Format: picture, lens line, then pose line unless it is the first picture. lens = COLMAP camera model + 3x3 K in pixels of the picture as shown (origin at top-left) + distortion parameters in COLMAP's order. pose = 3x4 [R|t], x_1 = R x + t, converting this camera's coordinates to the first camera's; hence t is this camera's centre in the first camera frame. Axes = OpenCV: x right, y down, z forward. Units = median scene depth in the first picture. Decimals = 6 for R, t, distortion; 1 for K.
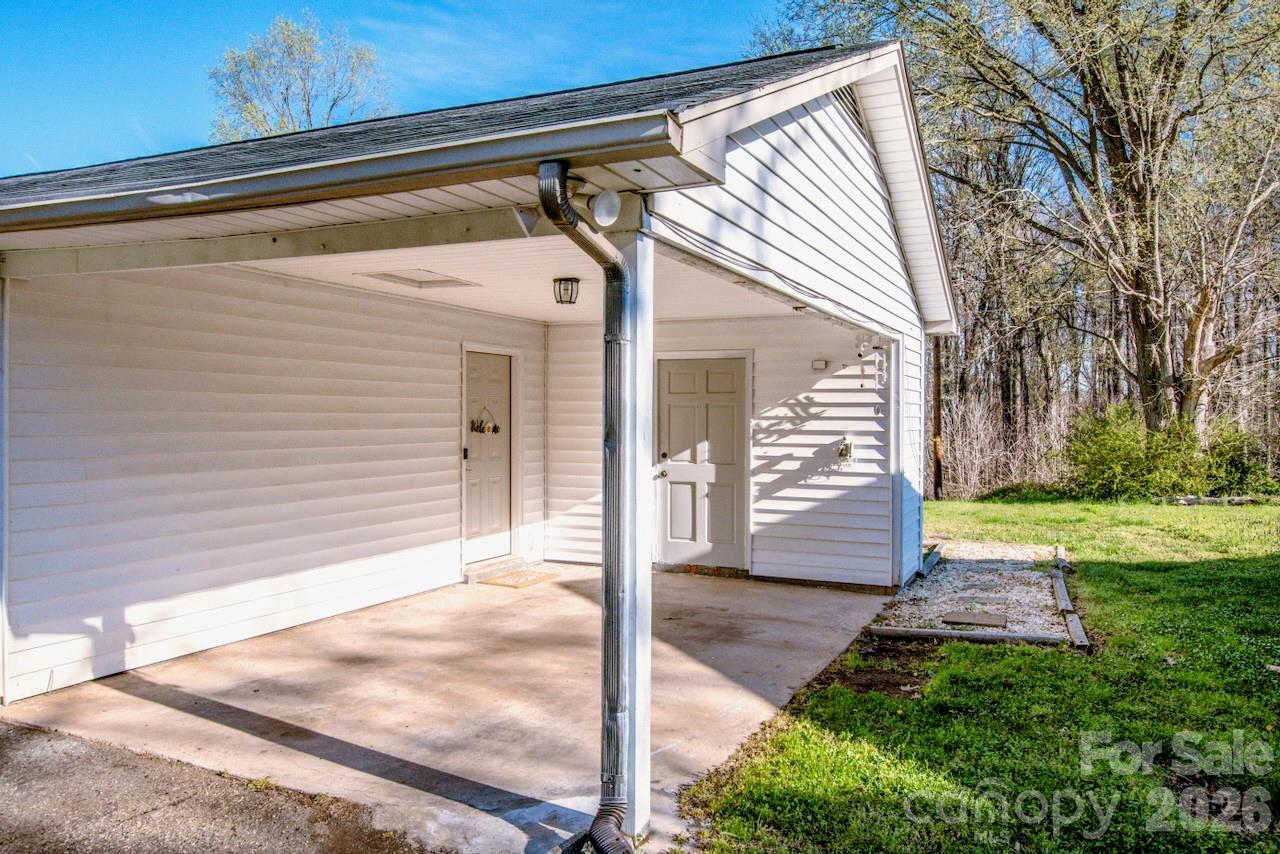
lens RADIAL K [[908.2, 0, 640.6], [0, 908.2, 432.2], [0, 0, 1]] dist [-0.005871, 0.012162]
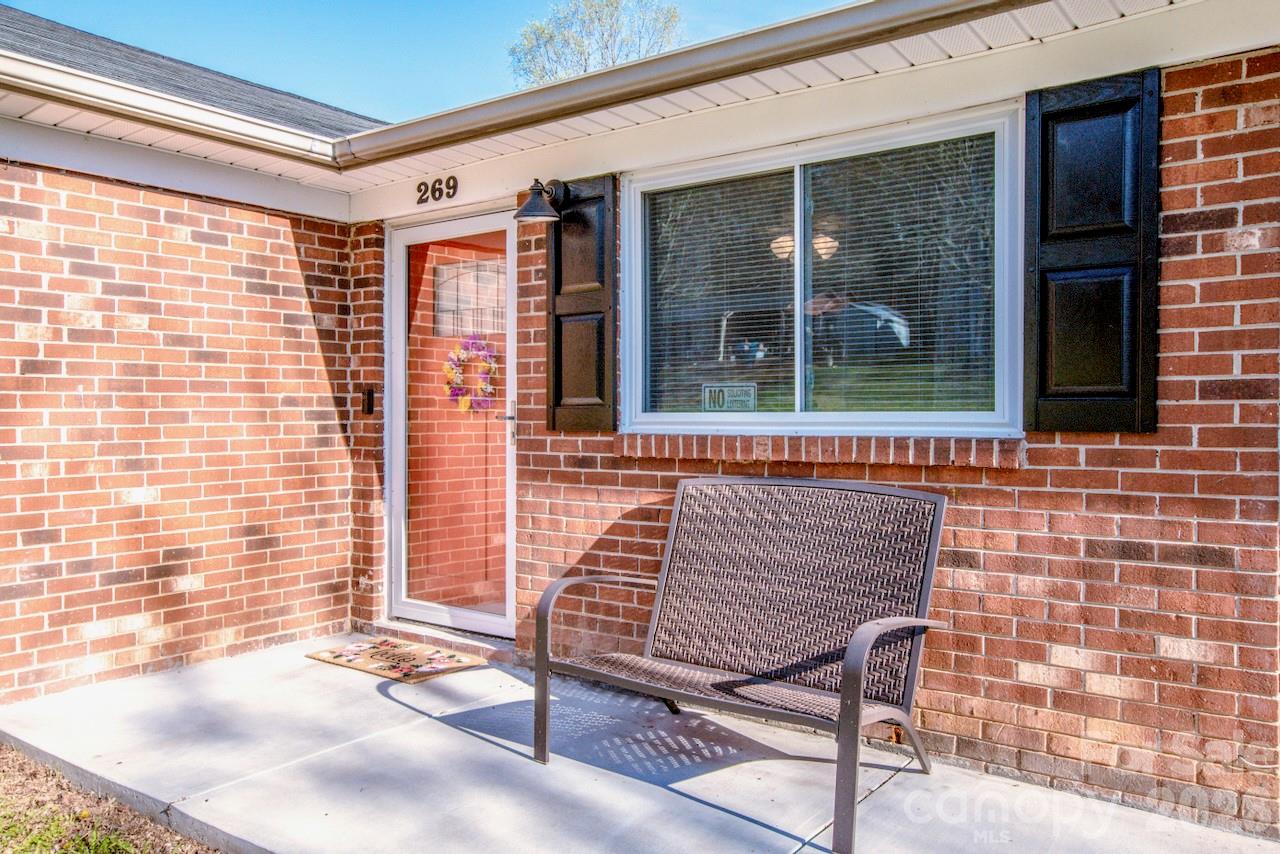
lens RADIAL K [[971.4, 0, 636.3], [0, 971.4, 425.0], [0, 0, 1]] dist [-0.016195, 0.028548]
pose [[0.975557, -0.006694, -0.219643, -0.492436], [0.004859, 0.999949, -0.008893, 0.033273], [0.219692, 0.007609, 0.975540, 0.170007]]
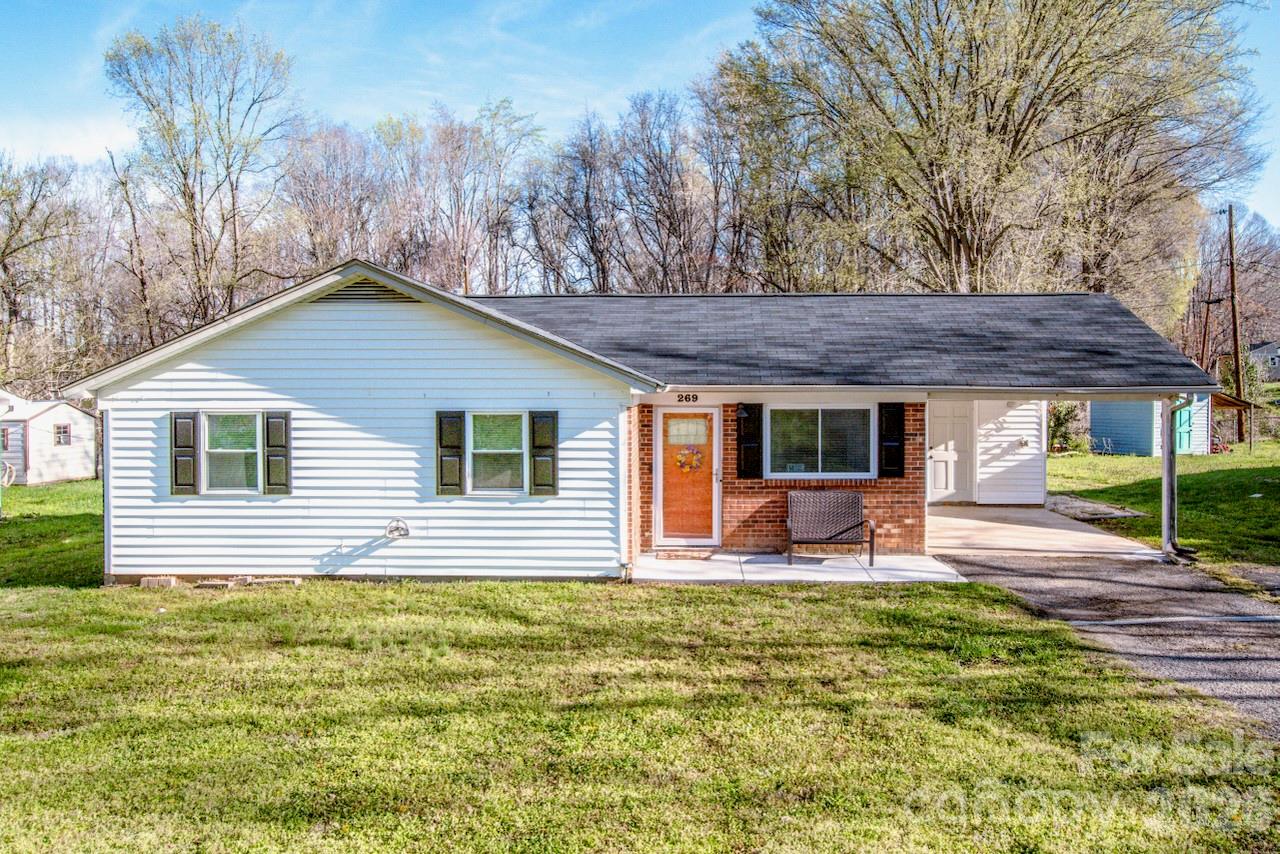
lens RADIAL K [[971.4, 0, 633.6], [0, 971.4, 389.2], [0, 0, 1]] dist [-0.016195, 0.028548]
pose [[0.922367, -0.012425, 0.386114, -1.339969], [0.016142, 0.999849, -0.006387, -0.096455], [-0.385976, 0.012124, 0.922429, -0.694070]]
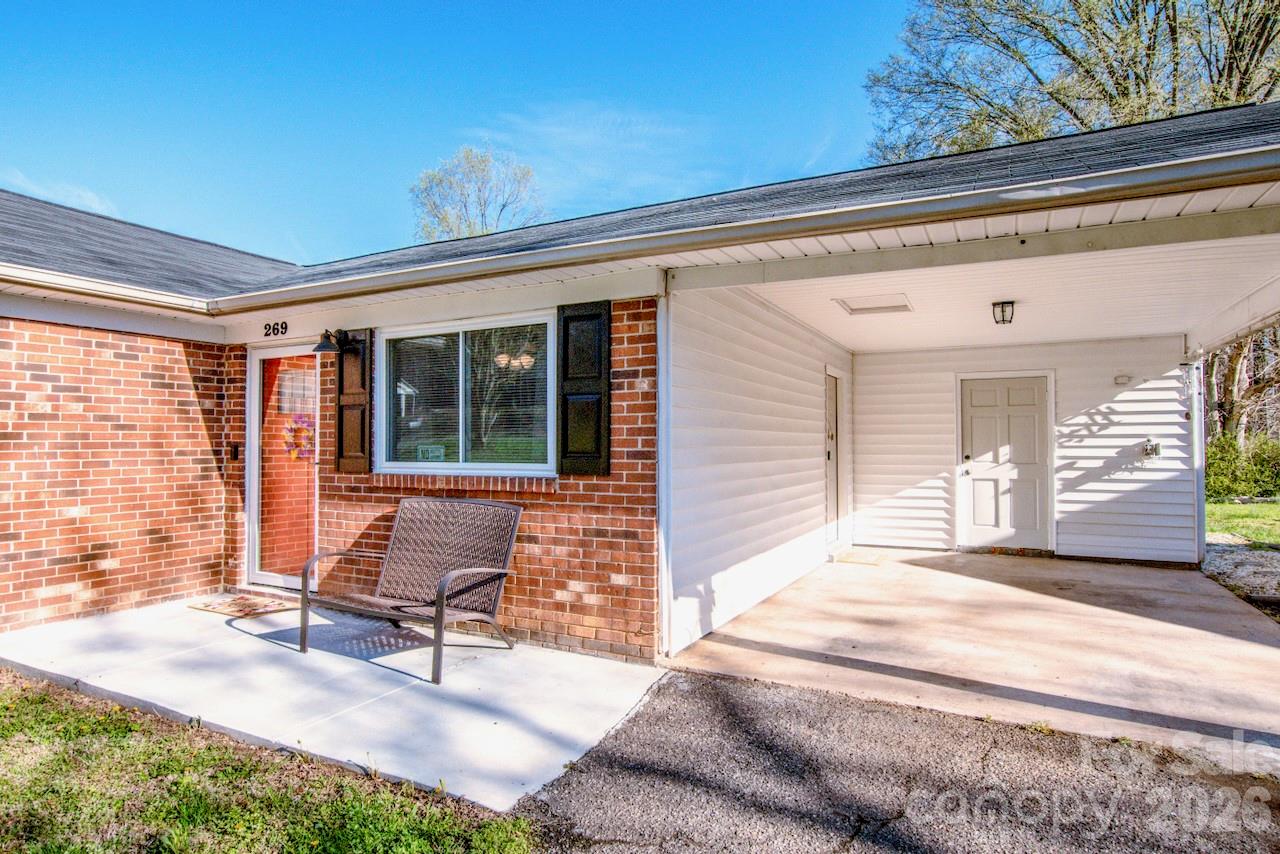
lens RADIAL K [[681.5, 0, 626.4], [0, 681.5, 439.9], [0, 0, 1]] dist [-0.019964, 0.001981]
pose [[0.998745, -0.008393, -0.049375, -0.368214], [0.006975, 0.999561, -0.028810, 0.023702], [0.049595, 0.028430, 0.998365, 0.061360]]
